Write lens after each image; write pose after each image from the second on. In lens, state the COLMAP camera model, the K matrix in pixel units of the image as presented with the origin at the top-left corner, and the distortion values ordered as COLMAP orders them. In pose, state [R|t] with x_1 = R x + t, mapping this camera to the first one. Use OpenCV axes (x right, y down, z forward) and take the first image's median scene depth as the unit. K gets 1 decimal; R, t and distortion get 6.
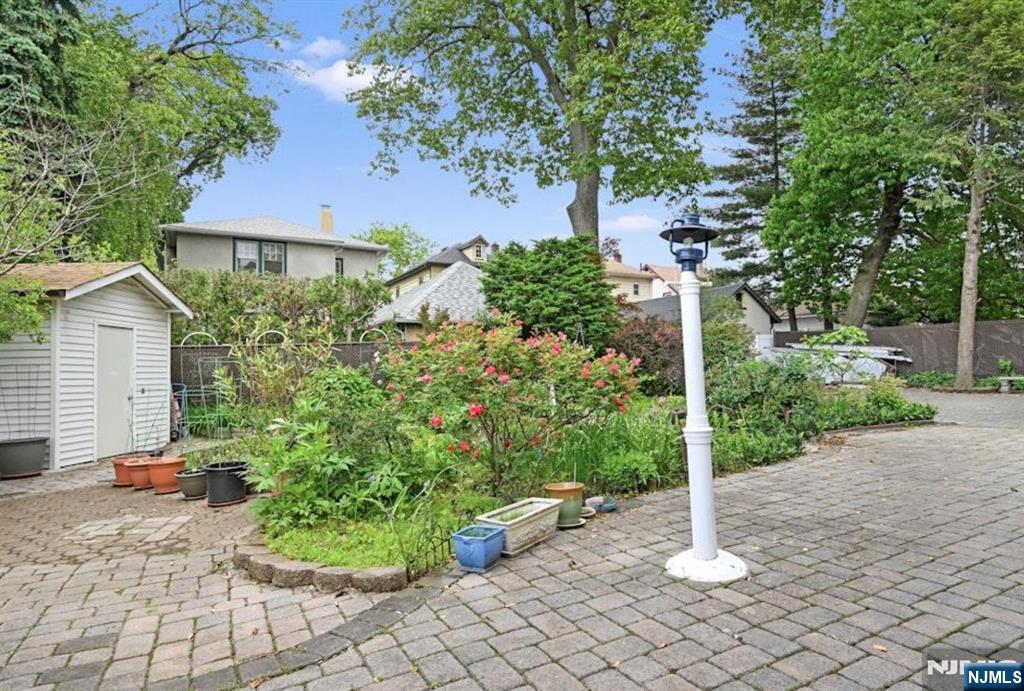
lens RADIAL K [[582.1, 0, 512.0], [0, 582.1, 345.5], [0, 0, 1]] dist [-0.015364, 0.000062]
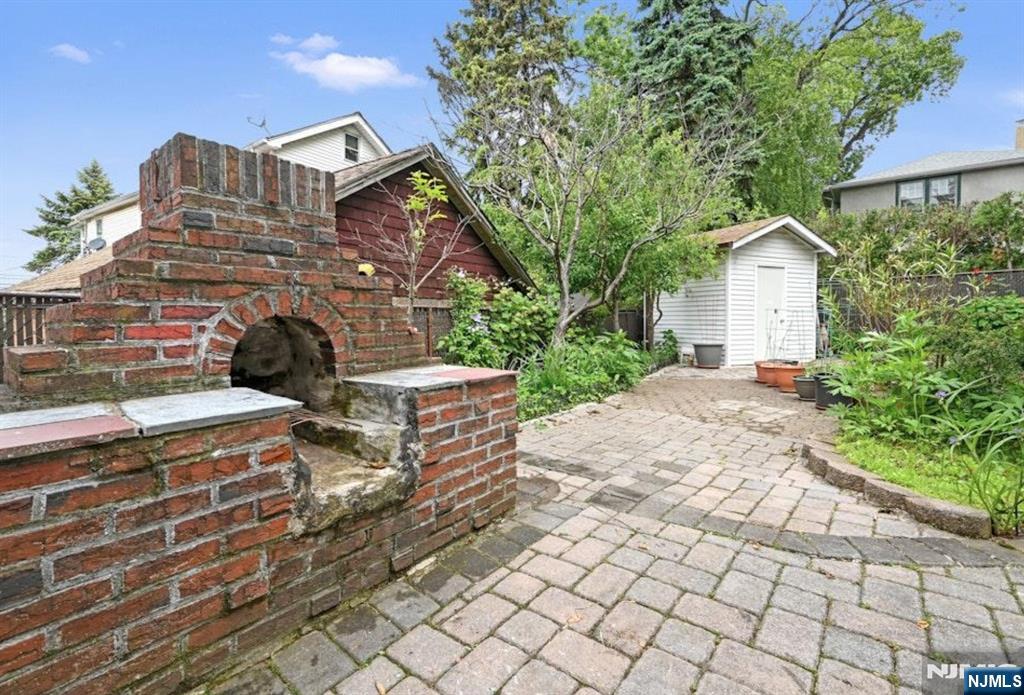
lens RADIAL K [[442.5, 0, 510.2], [0, 442.5, 325.4], [0, 0, 1]] dist [-0.014435, -0.000234]
pose [[0.370119, 0.043894, -0.927947, 0.078777], [0.028614, 0.997871, 0.058614, 0.057421], [0.928544, -0.048246, 0.368075, 0.152590]]
